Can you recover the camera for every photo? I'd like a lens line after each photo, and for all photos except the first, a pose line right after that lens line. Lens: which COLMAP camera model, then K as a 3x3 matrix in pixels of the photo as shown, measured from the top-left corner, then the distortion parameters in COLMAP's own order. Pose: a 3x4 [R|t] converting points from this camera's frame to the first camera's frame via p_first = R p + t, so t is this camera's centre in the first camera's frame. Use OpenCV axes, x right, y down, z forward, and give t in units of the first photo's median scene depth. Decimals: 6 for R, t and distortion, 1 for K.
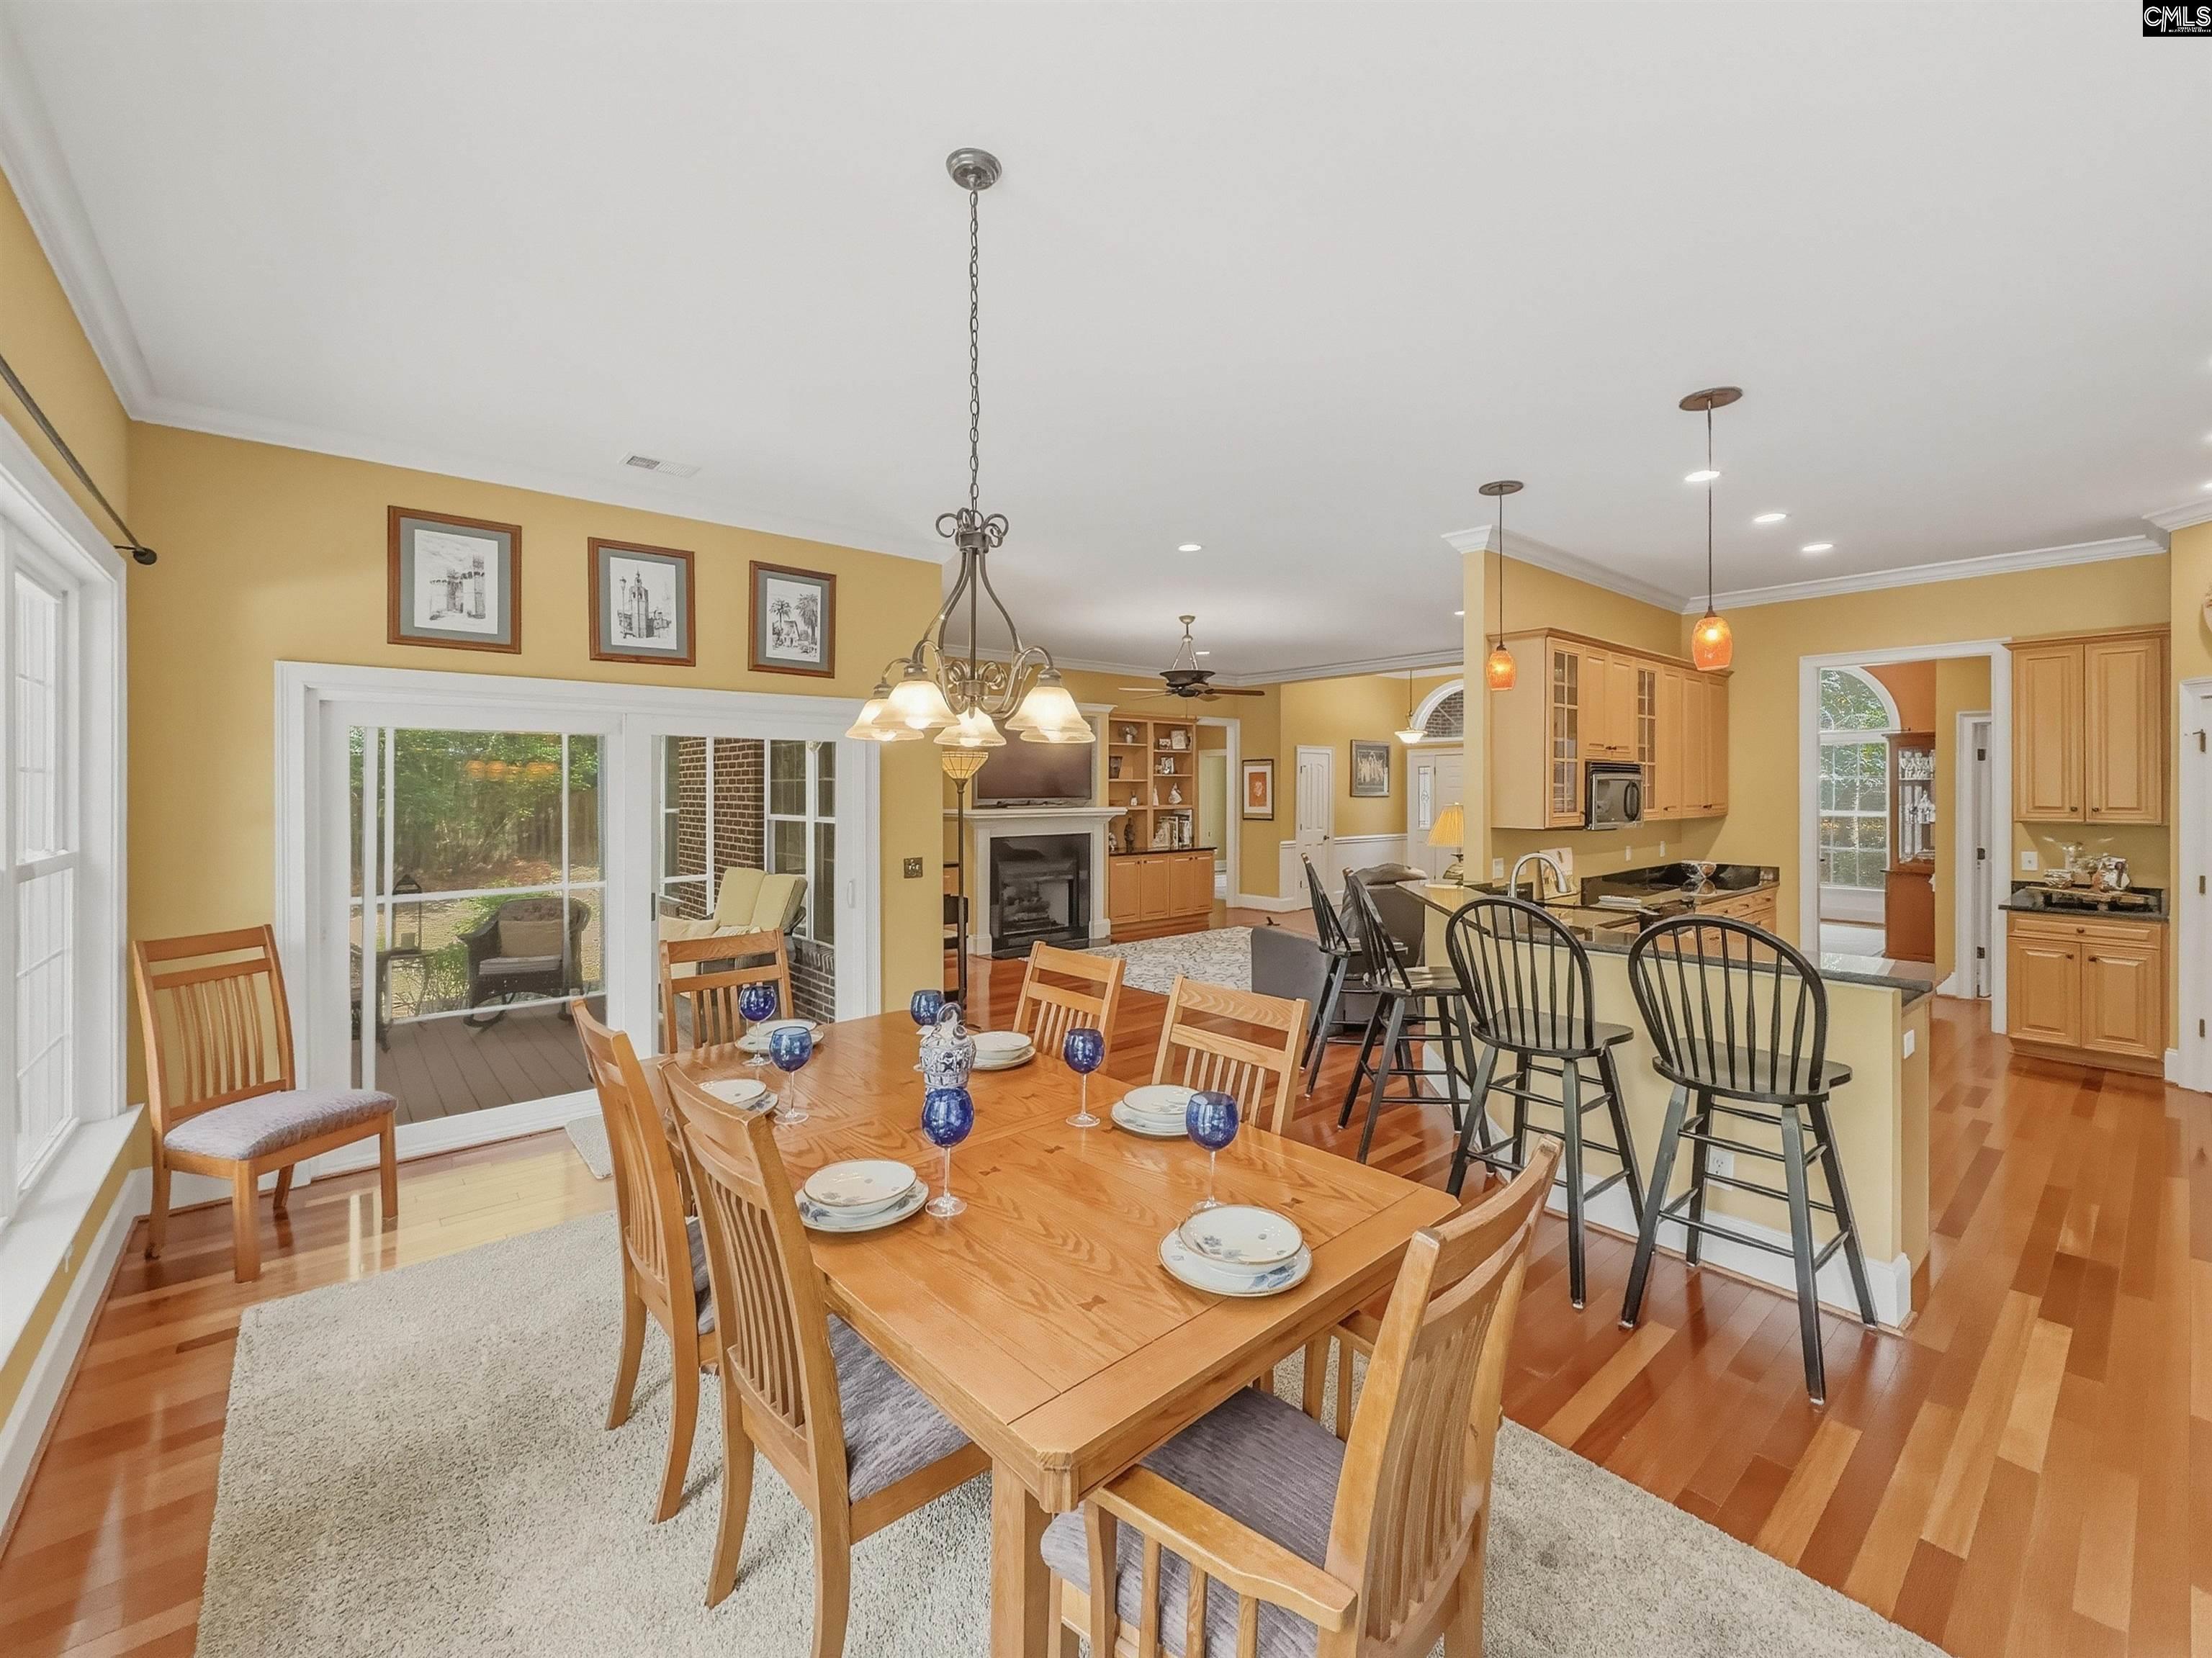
lens RADIAL K [[924.6, 0, 1101.4], [0, 924.6, 791.8], [0, 0, 1]] dist [-0.002883, -0.000157]
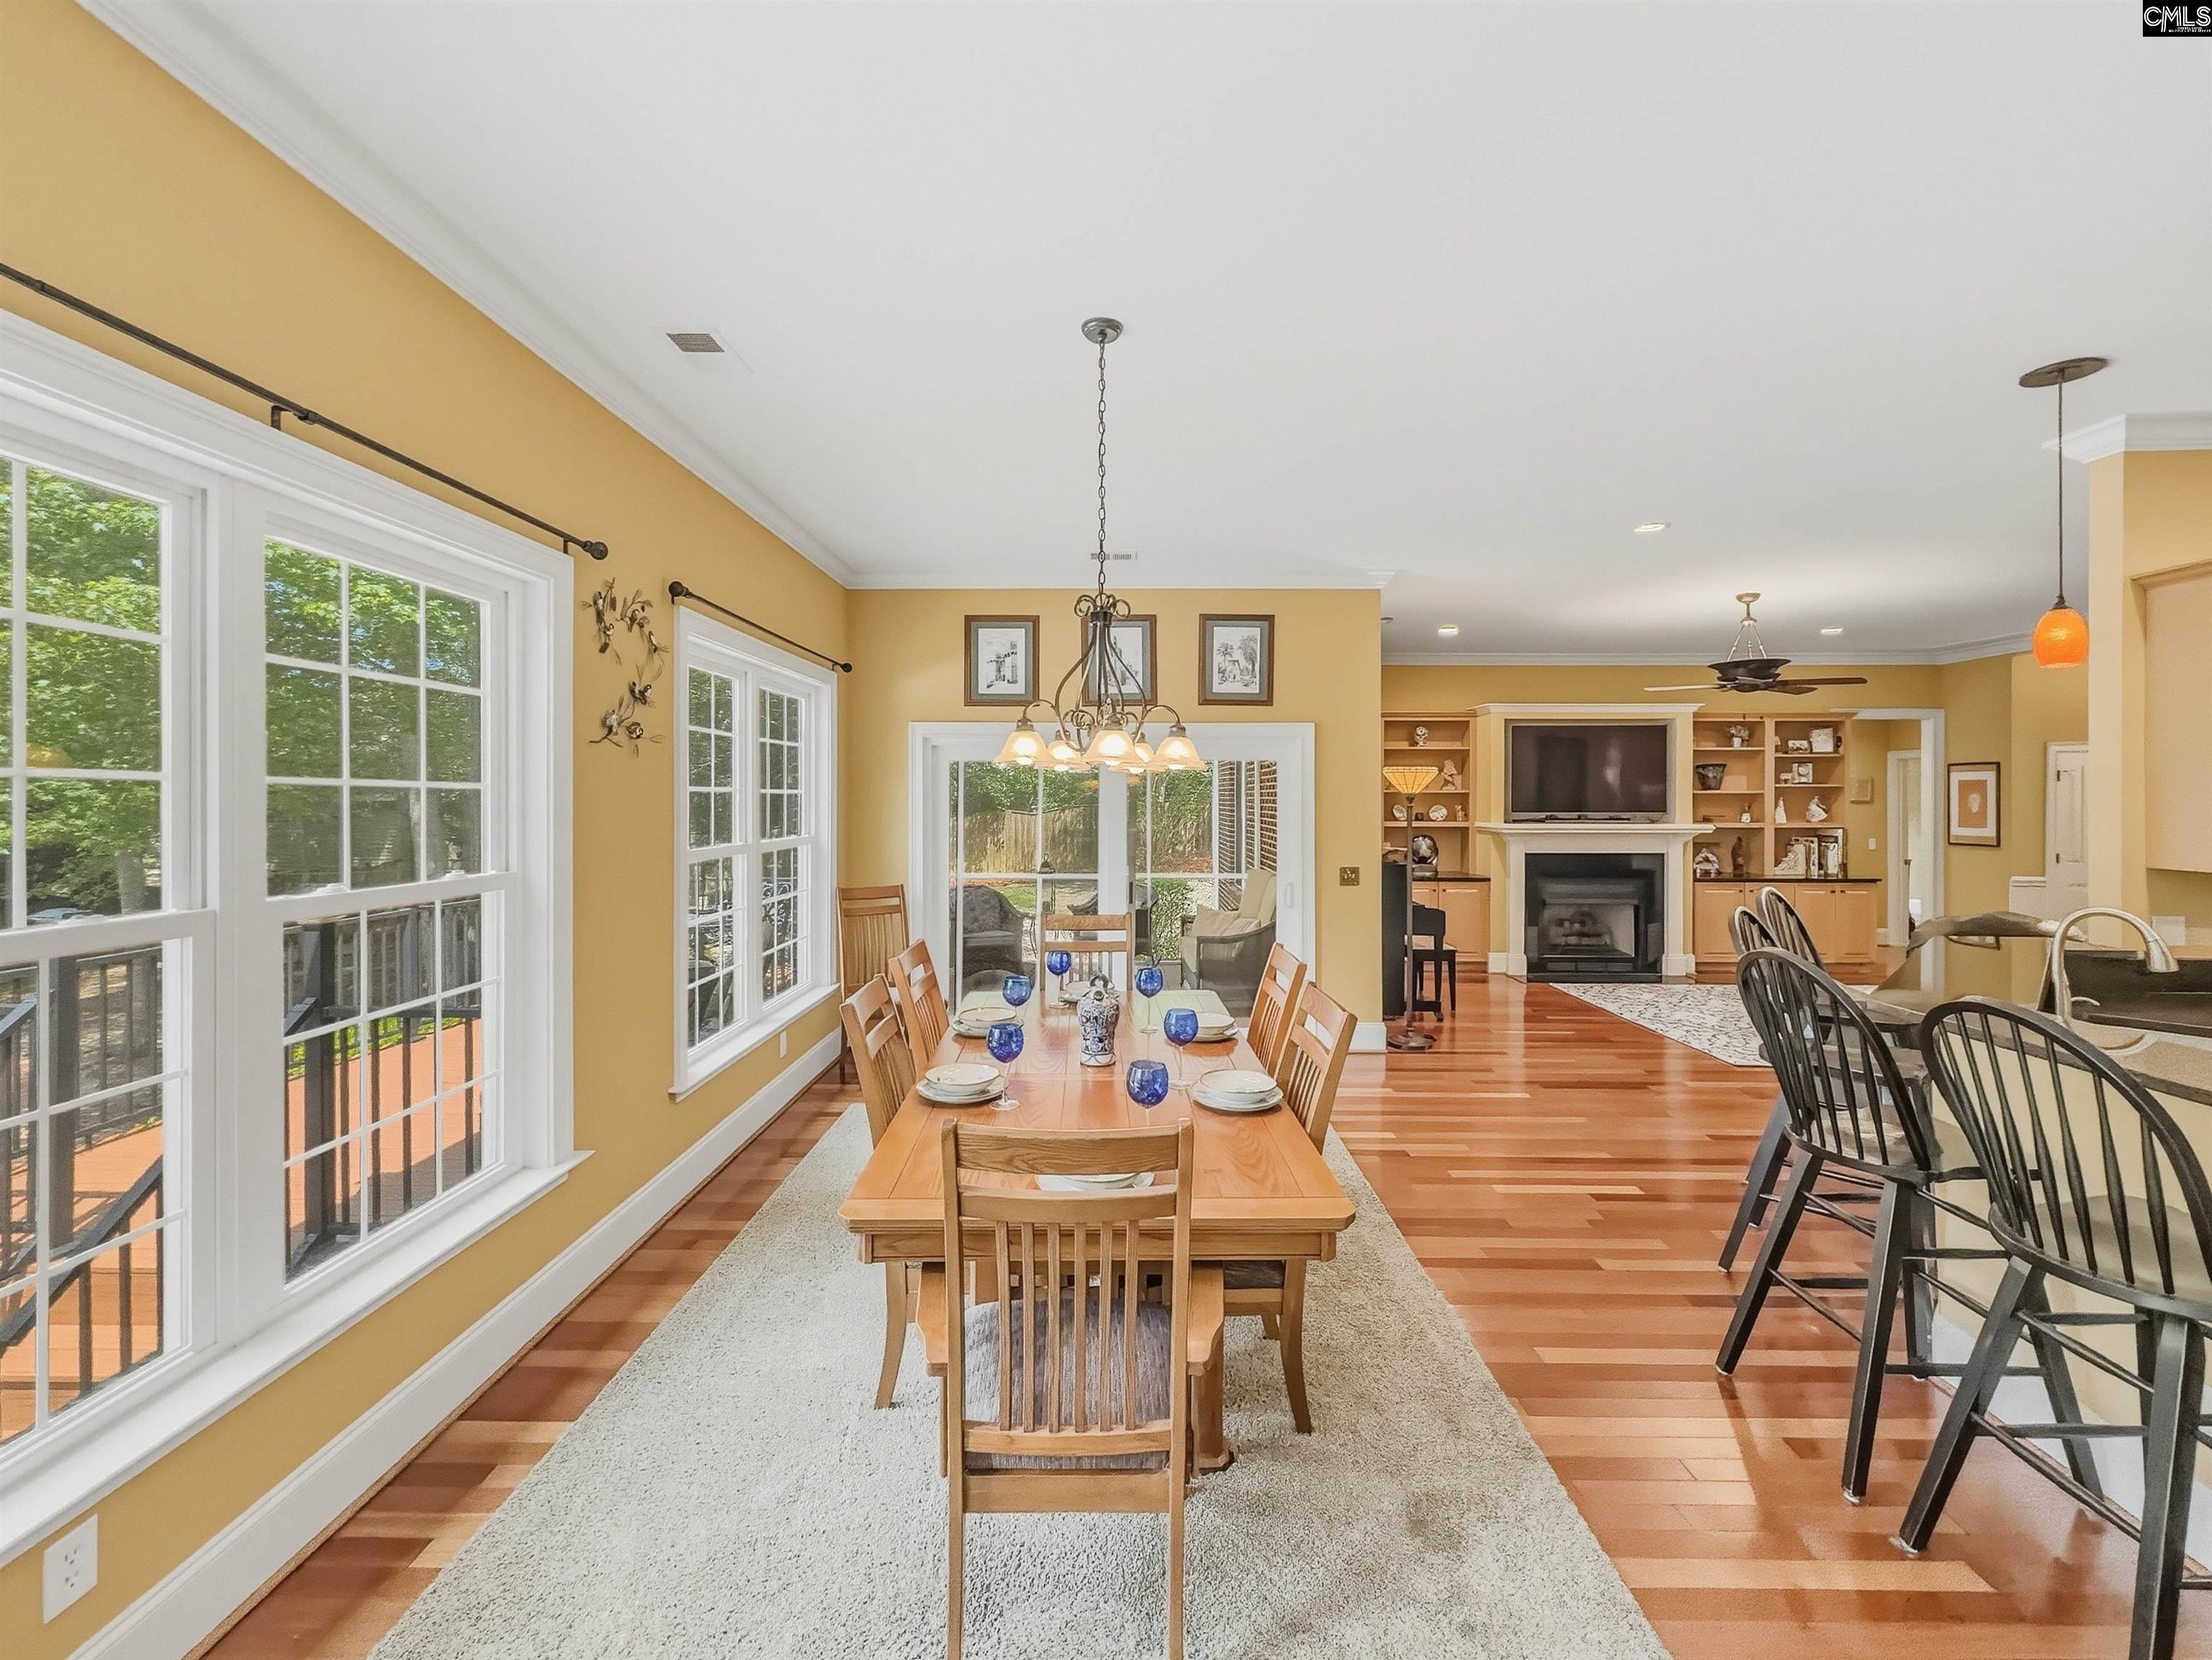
lens RADIAL K [[909.5, 0, 1104.9], [0, 909.5, 803.7], [0, 0, 1]] dist [-0.000005, 0.000132]
pose [[0.751345, 0.007963, -0.659861, 0.198300], [-0.005599, 0.999968, 0.005693, -0.004736], [0.659885, -0.000583, 0.751366, 0.012364]]
